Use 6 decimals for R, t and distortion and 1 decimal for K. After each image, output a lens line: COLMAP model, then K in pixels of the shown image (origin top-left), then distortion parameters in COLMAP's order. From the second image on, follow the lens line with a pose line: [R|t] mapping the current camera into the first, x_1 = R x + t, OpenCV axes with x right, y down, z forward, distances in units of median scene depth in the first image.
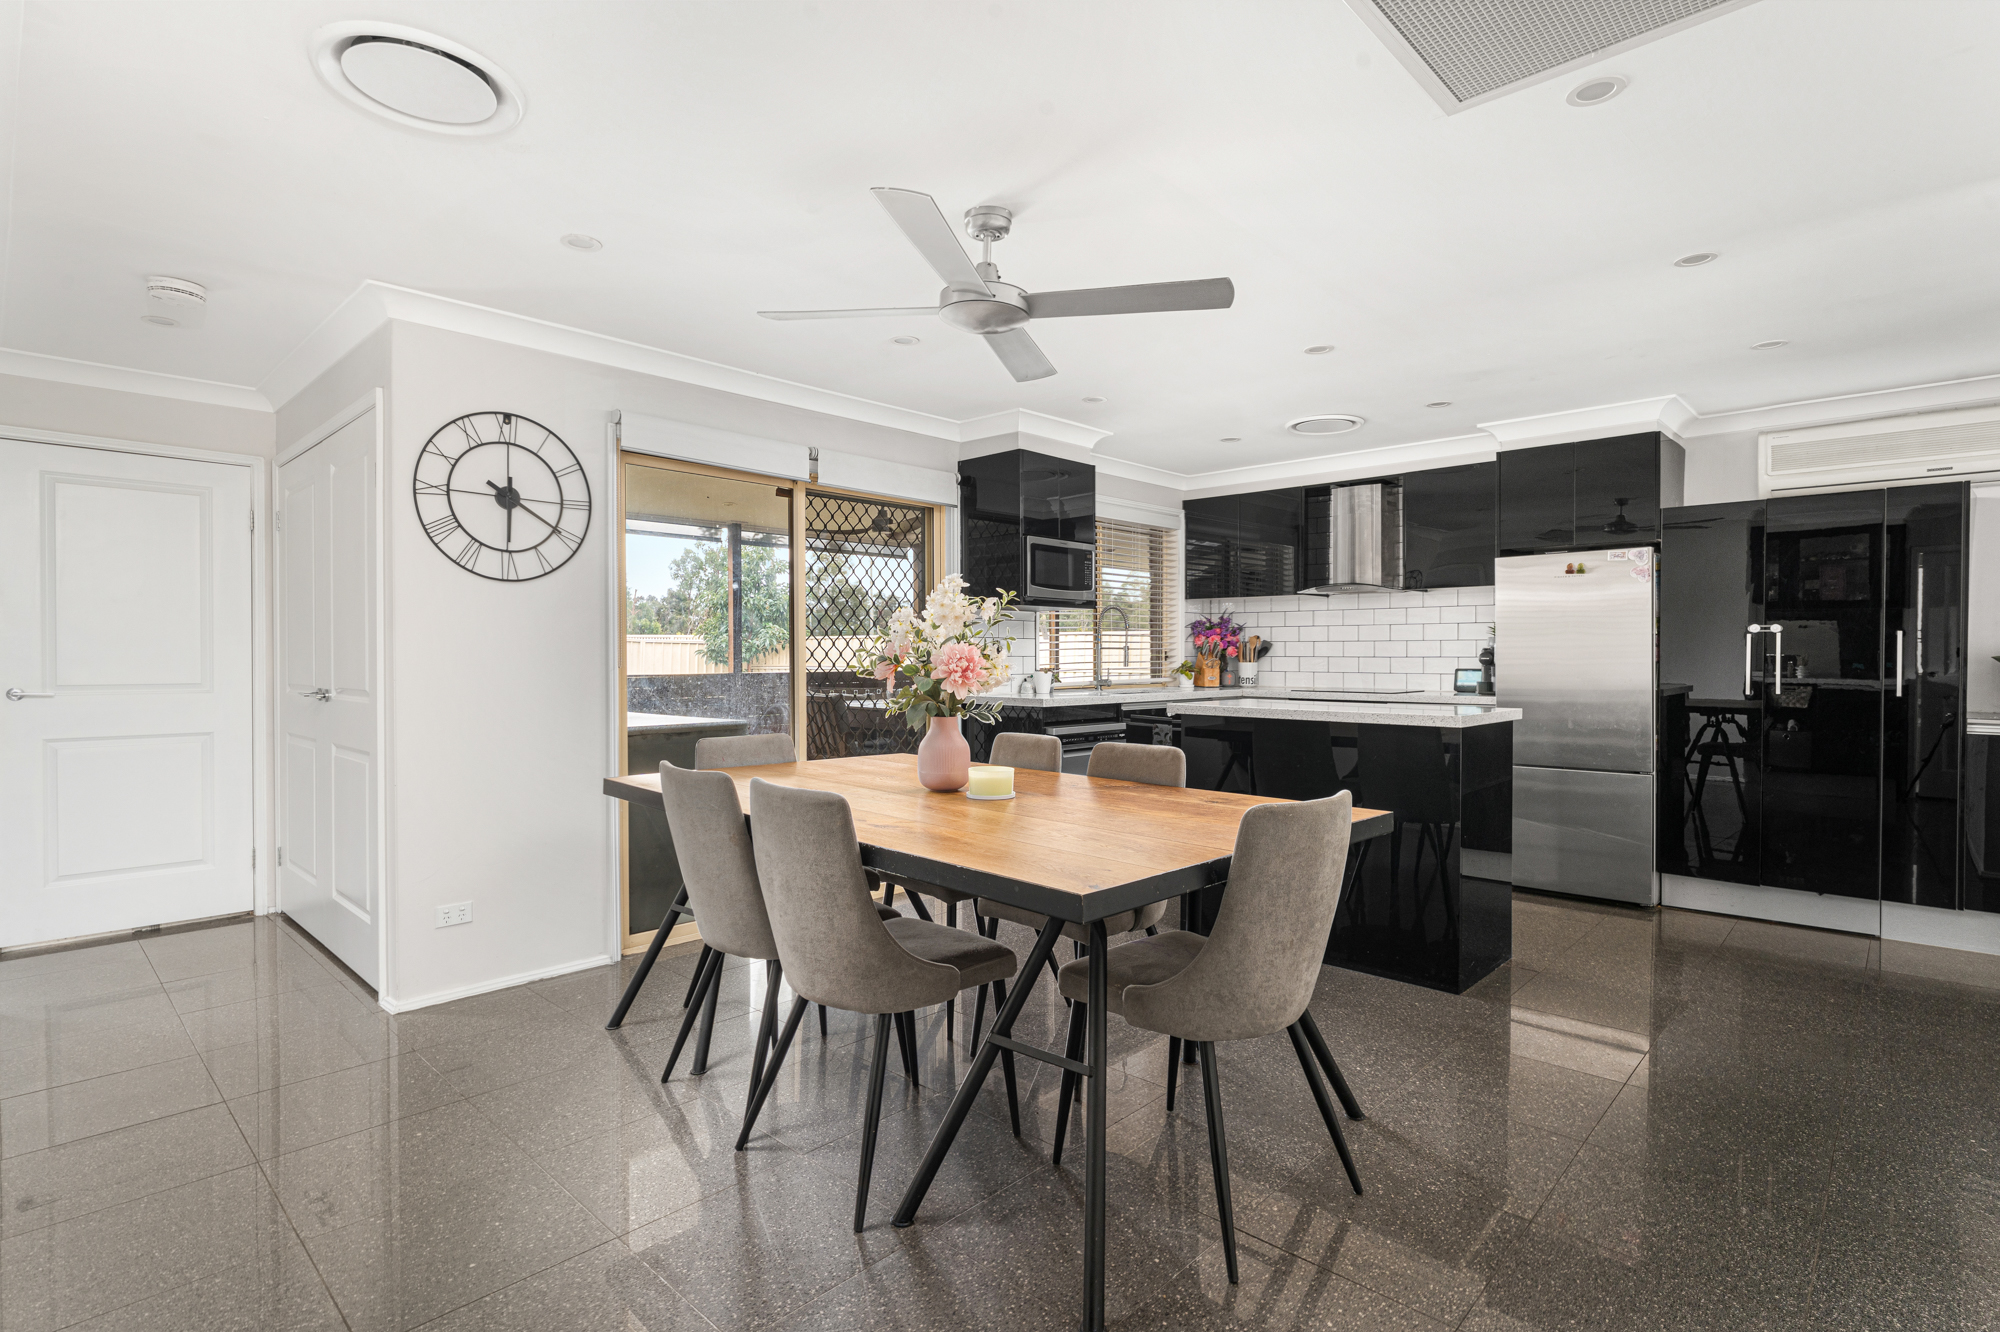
lens RADIAL K [[987.5, 0, 996.6], [0, 987.5, 666.2], [0, 0, 1]] dist [-0.003871, -0.001174]
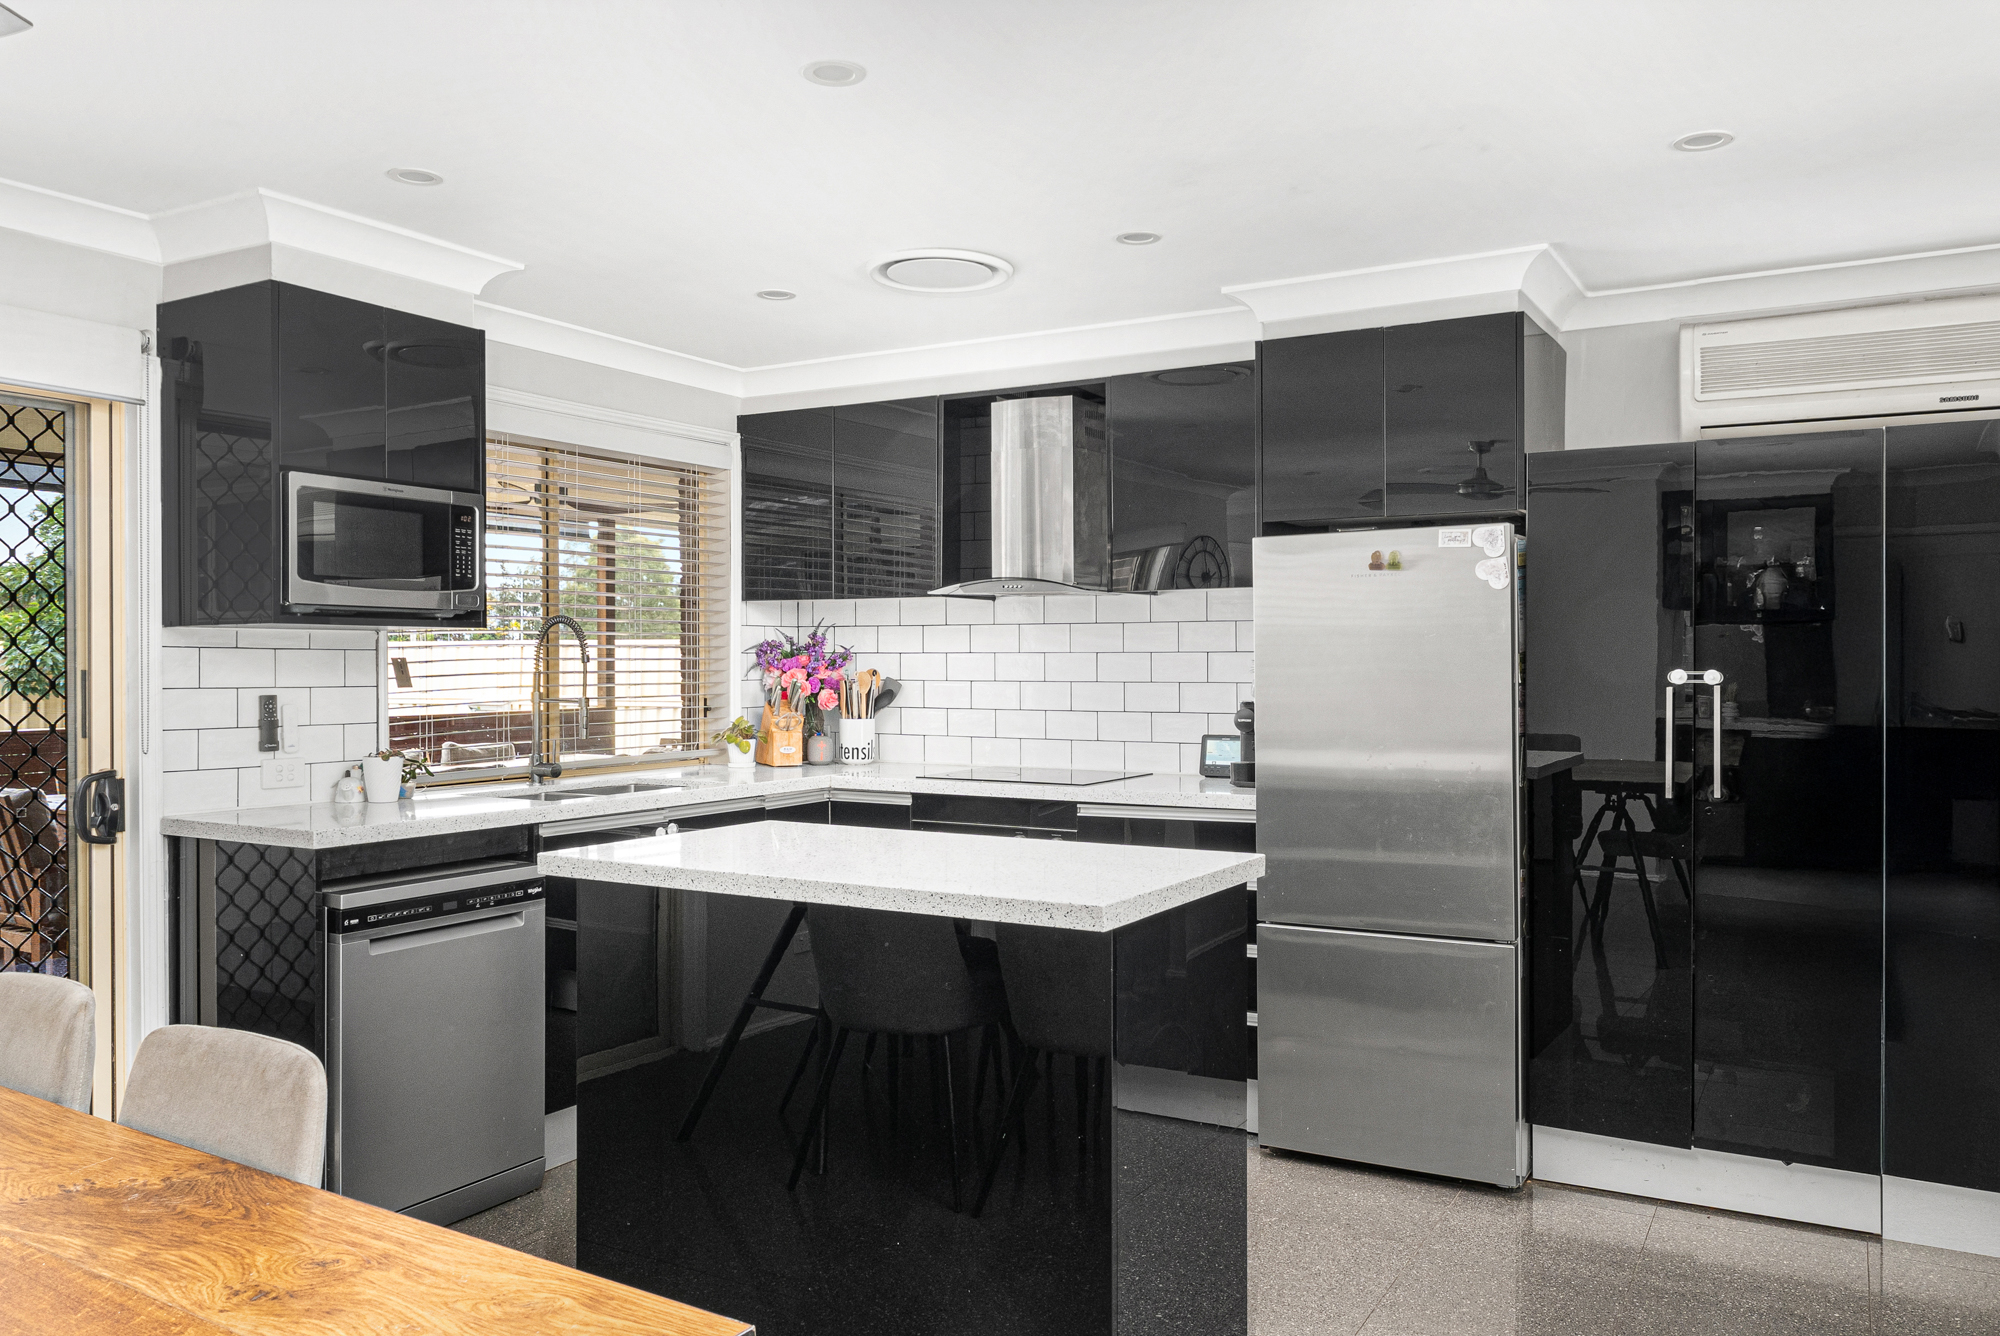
lens RADIAL K [[1477.4, 0, 998.2], [0, 1477.4, 662.7], [0, 0, 1]] dist [0.005157, -0.006819]
pose [[0.972790, -0.001279, 0.231685, 0.176831], [0.003585, 0.999948, -0.009529, -0.033000], [-0.231661, 0.010101, 0.972744, 0.240477]]
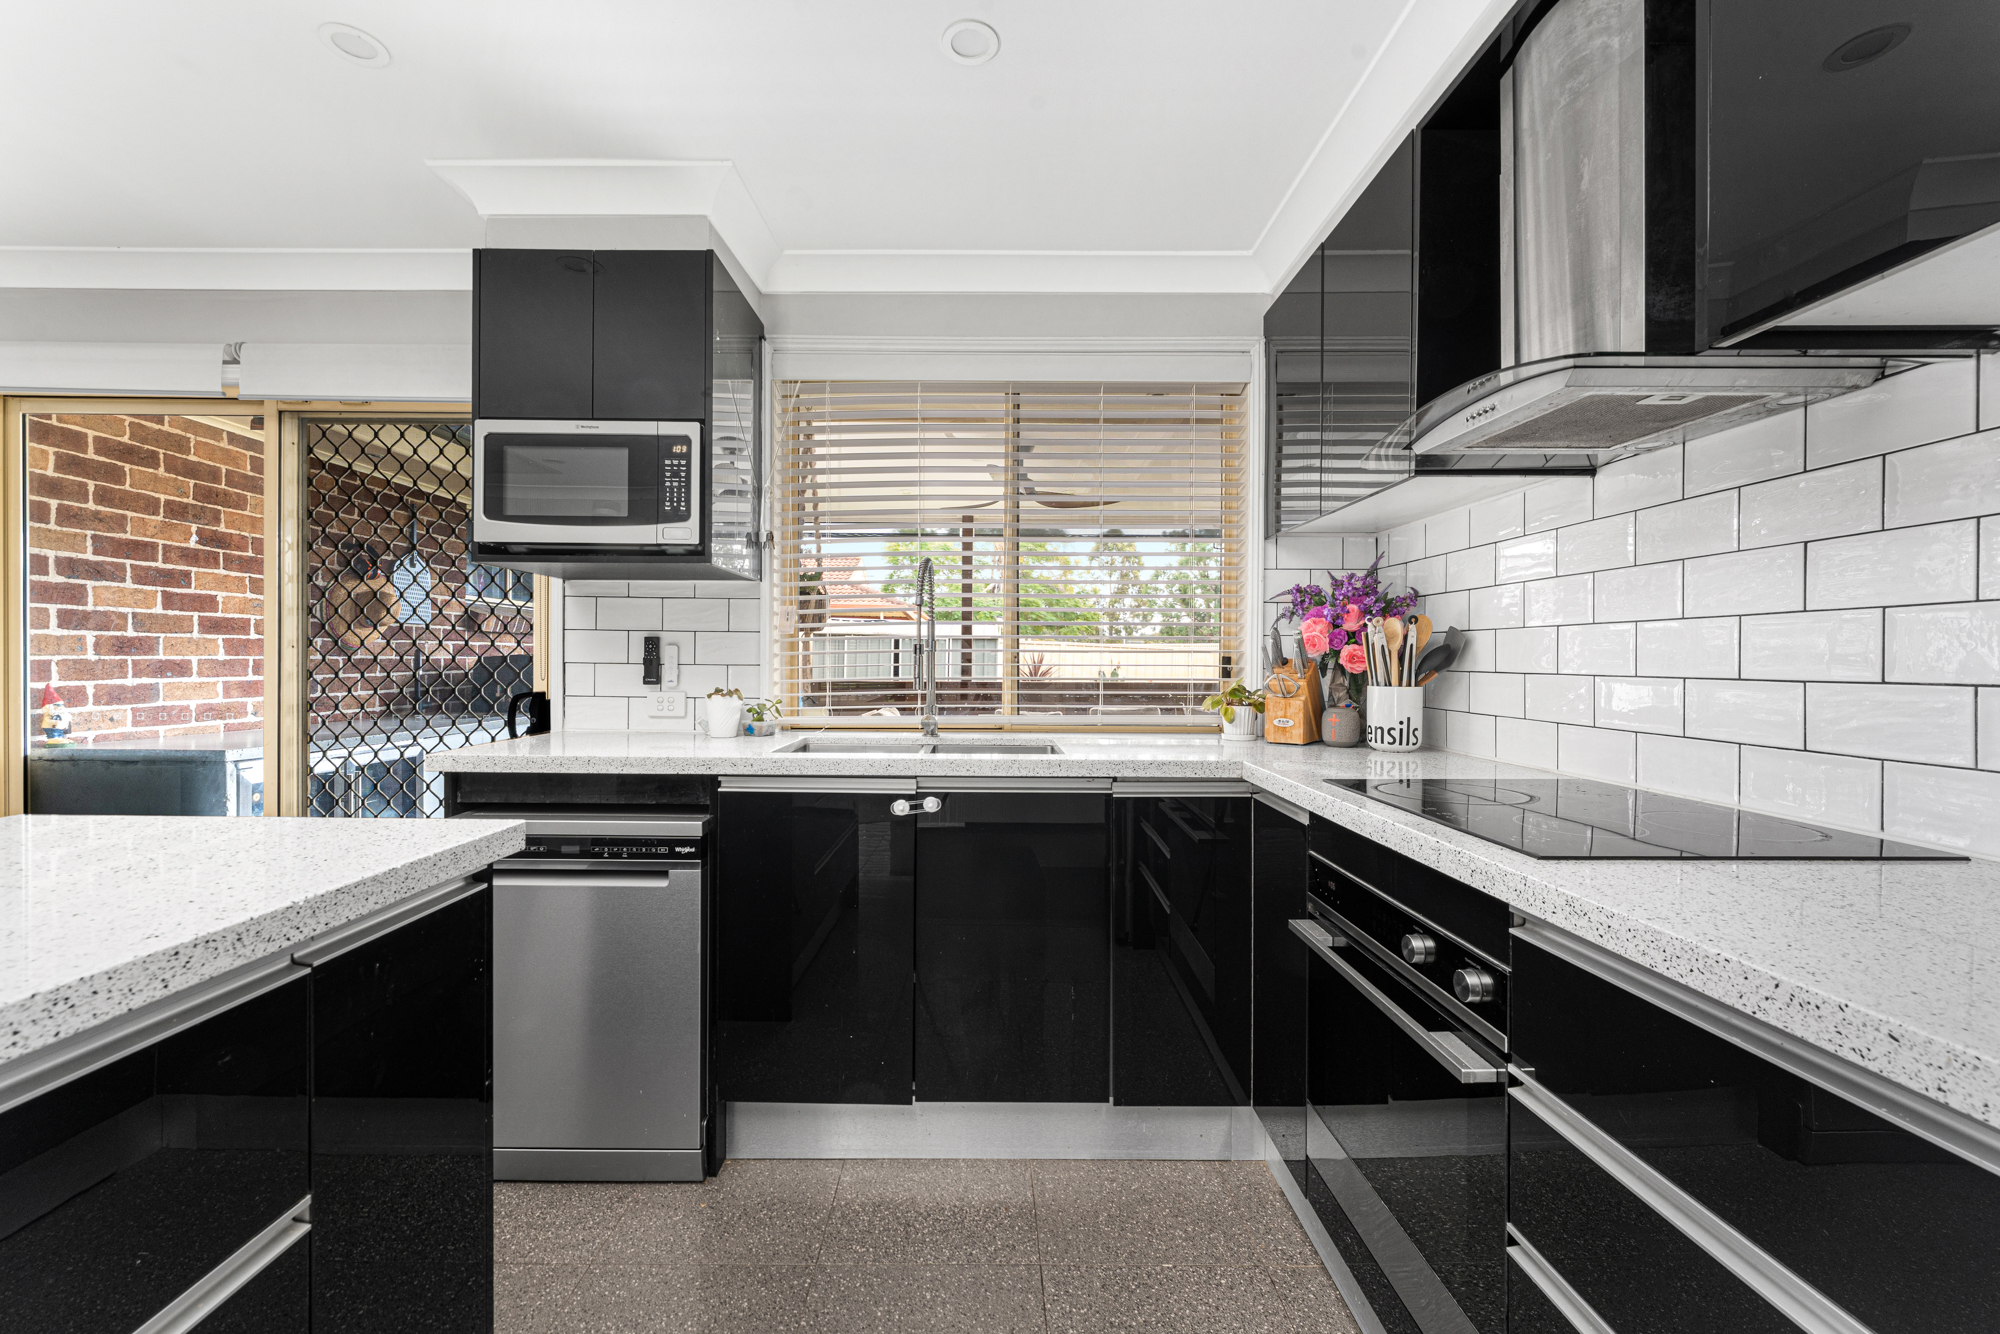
lens RADIAL K [[807.2, 0, 991.5], [0, 807.2, 664.0], [0, 0, 1]] dist [-0.000810, -0.000415]
pose [[0.690938, 0.009381, -0.722853, 0.462509], [-0.014016, 0.999902, -0.000421, -0.012342], [0.722778, 0.010423, 0.691002, 0.836568]]
